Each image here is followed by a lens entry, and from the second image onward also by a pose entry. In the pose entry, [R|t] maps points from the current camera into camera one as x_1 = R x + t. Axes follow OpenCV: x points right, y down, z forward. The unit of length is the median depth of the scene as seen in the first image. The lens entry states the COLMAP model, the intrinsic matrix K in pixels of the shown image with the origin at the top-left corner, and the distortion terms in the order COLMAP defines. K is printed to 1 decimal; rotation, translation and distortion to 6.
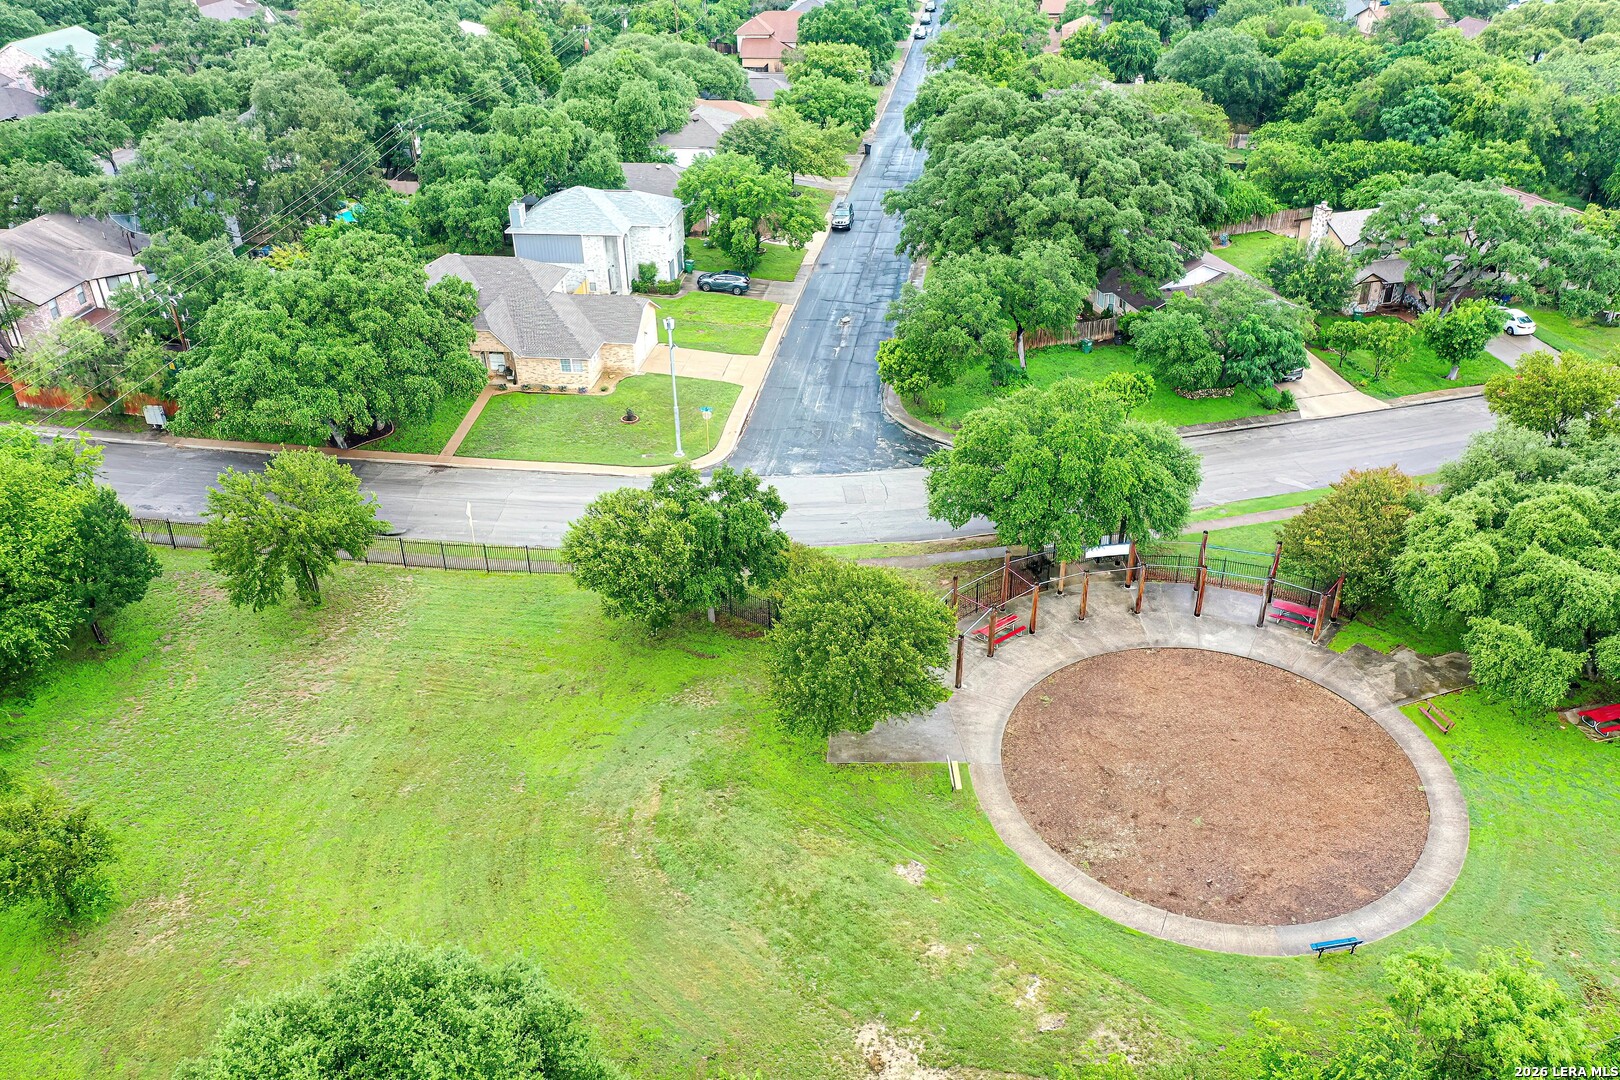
lens RADIAL K [[1410.9, 0, 808.3], [0, 1410.9, 425.7], [0, 0, 1]] dist [0.003345, 0.008192]
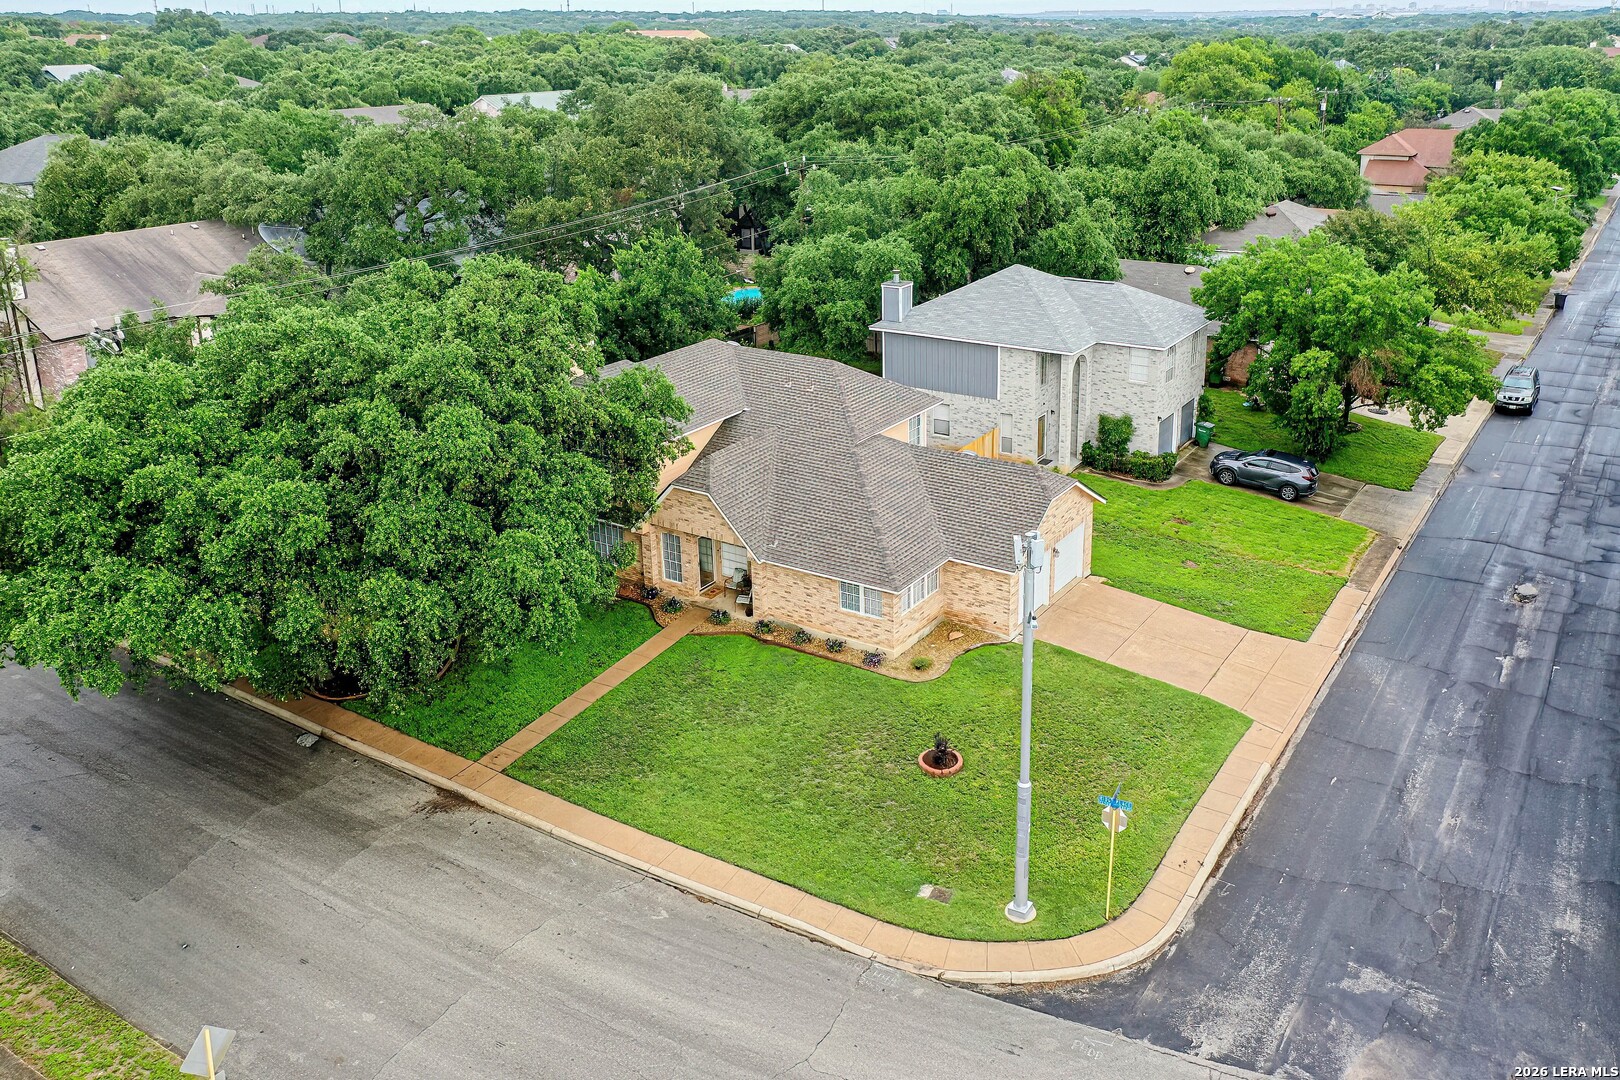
lens RADIAL K [[1410.9, 0, 808.3], [0, 1410.9, 425.7], [0, 0, 1]] dist [0.003345, 0.008192]
pose [[0.910527, 0.129949, -0.392497, -0.011641], [-0.177397, 0.980289, -0.086975, -0.044889], [0.373458, 0.148821, 0.915632, 0.472835]]
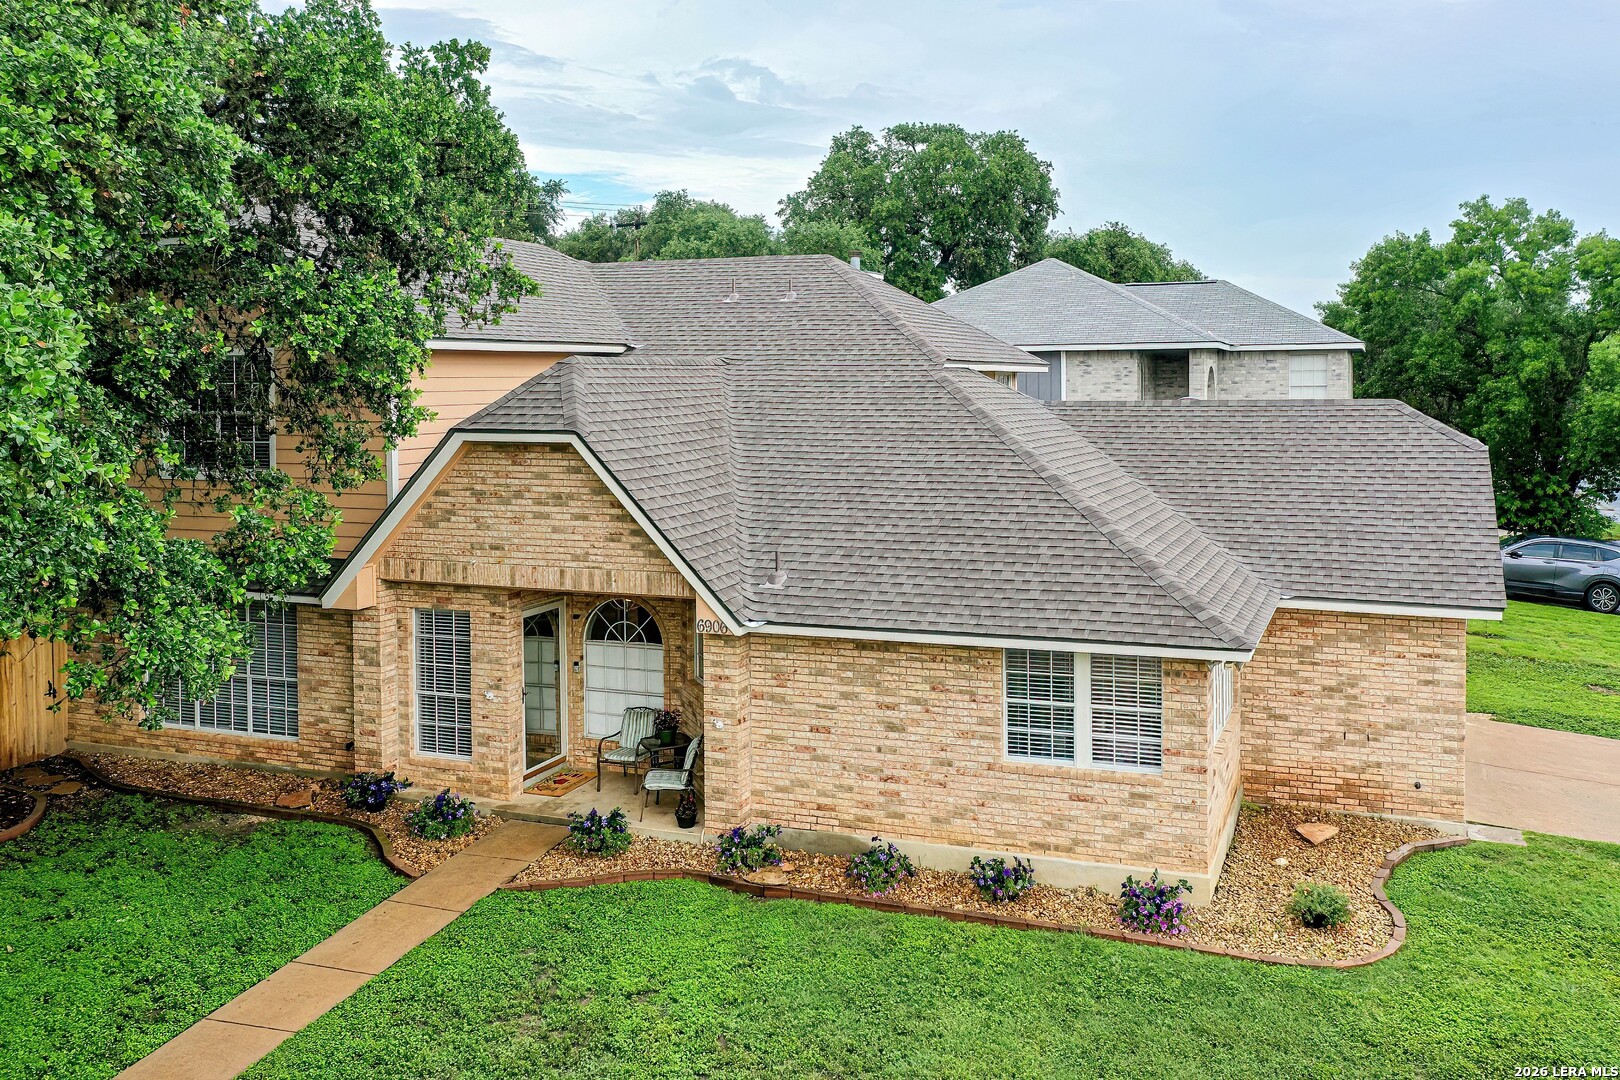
lens RADIAL K [[1360.2, 0, 865.4], [0, 1360.2, 399.8], [0, 0, 1]] dist [-0.001048, 0.002798]
pose [[0.981380, 0.026805, -0.190197, -0.134315], [-0.102230, 0.911206, -0.399065, -0.012048], [0.162611, 0.411078, 0.896979, 0.707192]]
